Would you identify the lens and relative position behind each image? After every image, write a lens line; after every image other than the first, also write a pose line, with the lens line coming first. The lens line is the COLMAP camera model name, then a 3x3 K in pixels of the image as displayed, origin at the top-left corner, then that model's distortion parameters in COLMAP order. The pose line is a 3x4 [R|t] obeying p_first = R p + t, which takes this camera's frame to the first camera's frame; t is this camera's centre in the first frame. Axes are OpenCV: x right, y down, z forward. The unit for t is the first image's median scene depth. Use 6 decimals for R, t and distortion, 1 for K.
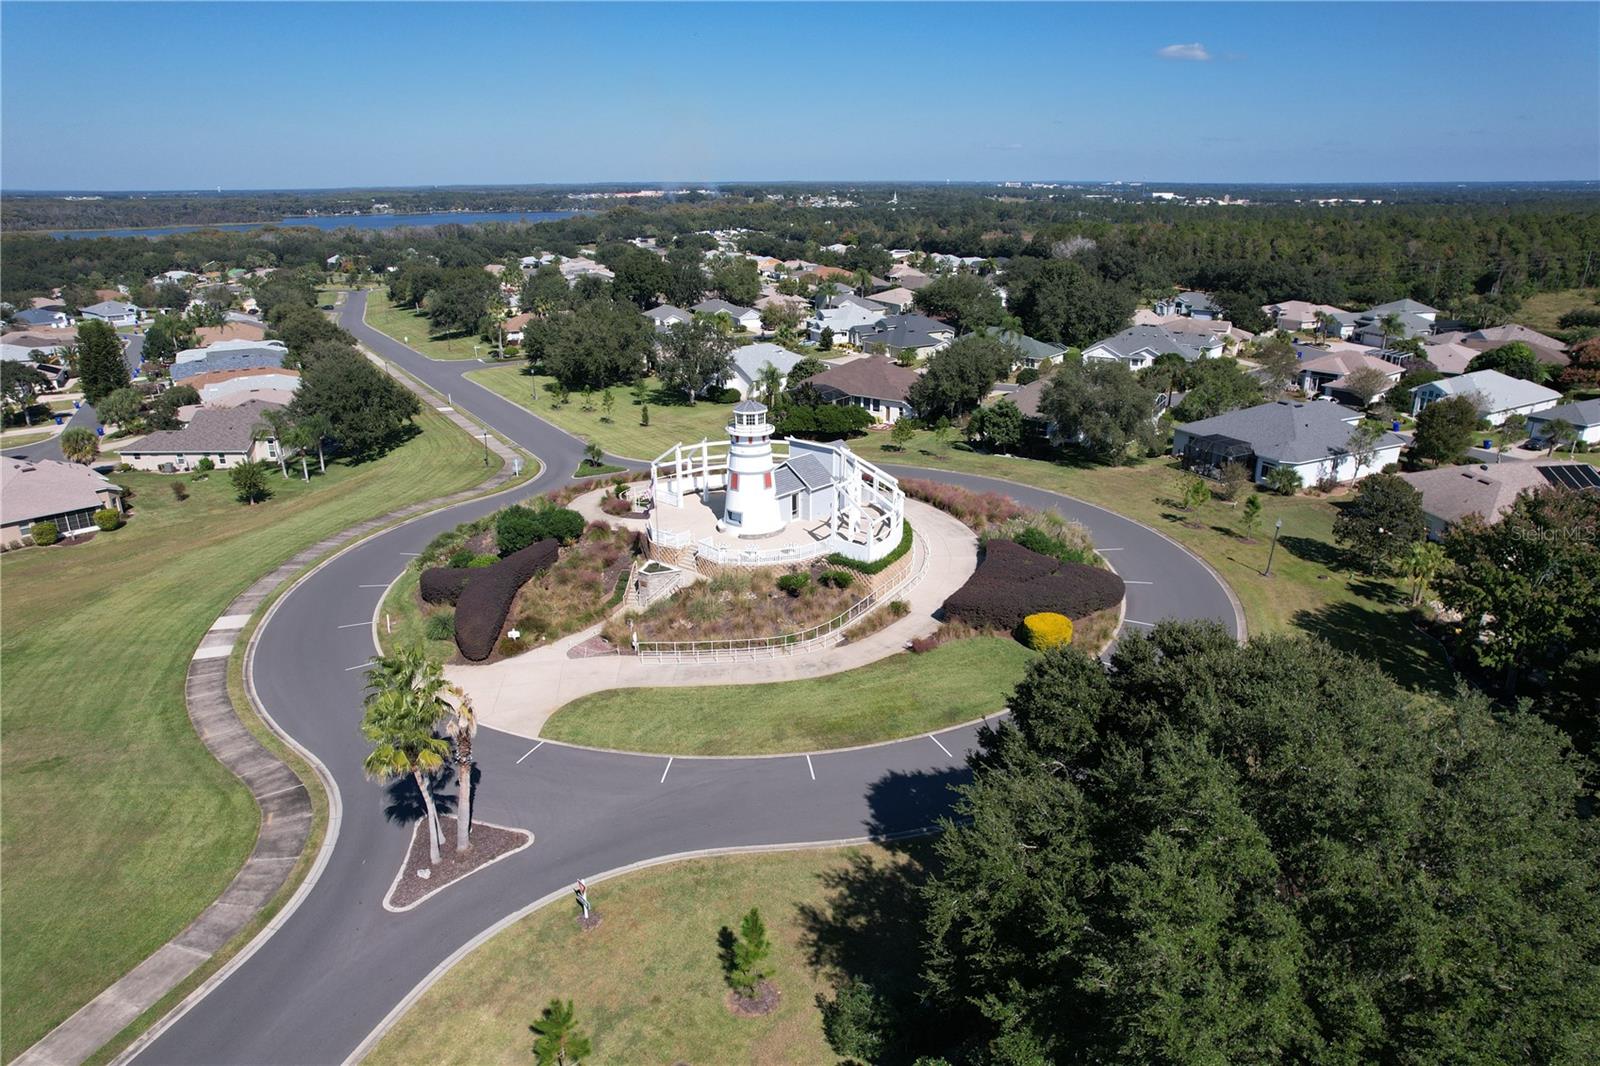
lens RADIAL K [[1015.1, 0, 799.8], [0, 1015.1, 541.7], [0, 0, 1]] dist [-0.036081, 0.042966]
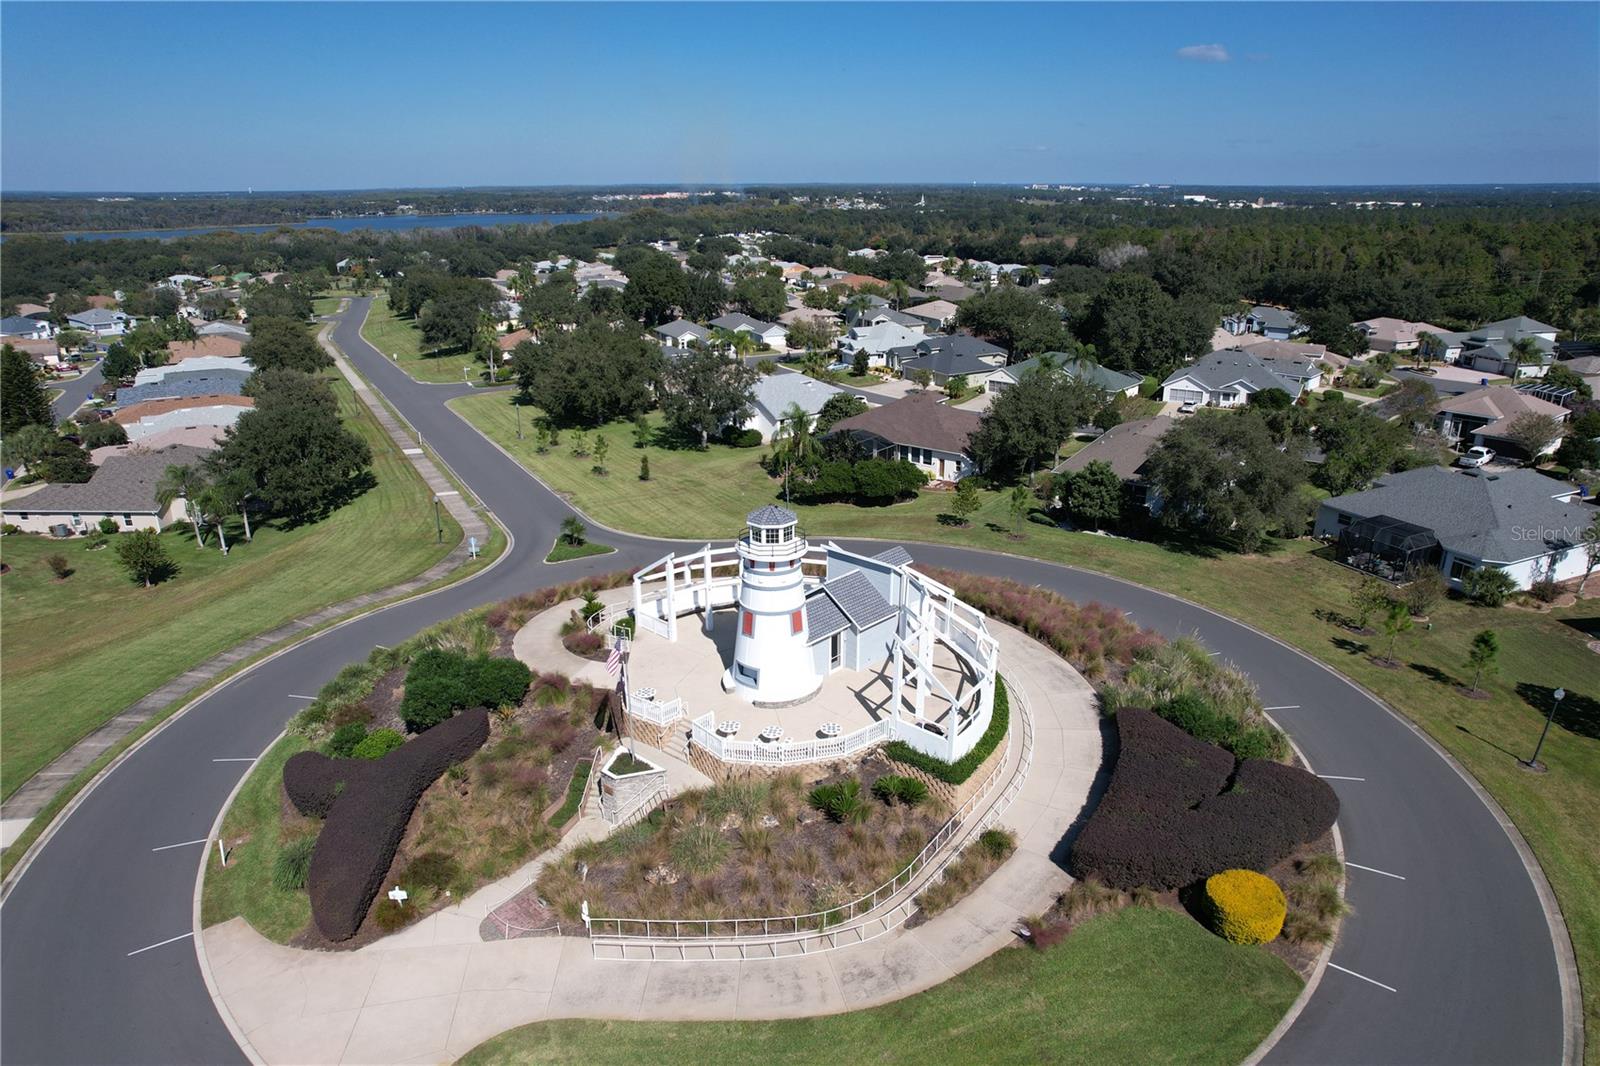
lens RADIAL K [[1015.1, 0, 796.5], [0, 1015.1, 541.2], [0, 0, 1]] dist [-0.036081, 0.042966]
pose [[0.999637, 0.010083, -0.024976, -0.008103], [-0.010129, 0.999947, -0.001746, -0.059481], [0.024957, 0.001998, 0.999687, 0.167617]]
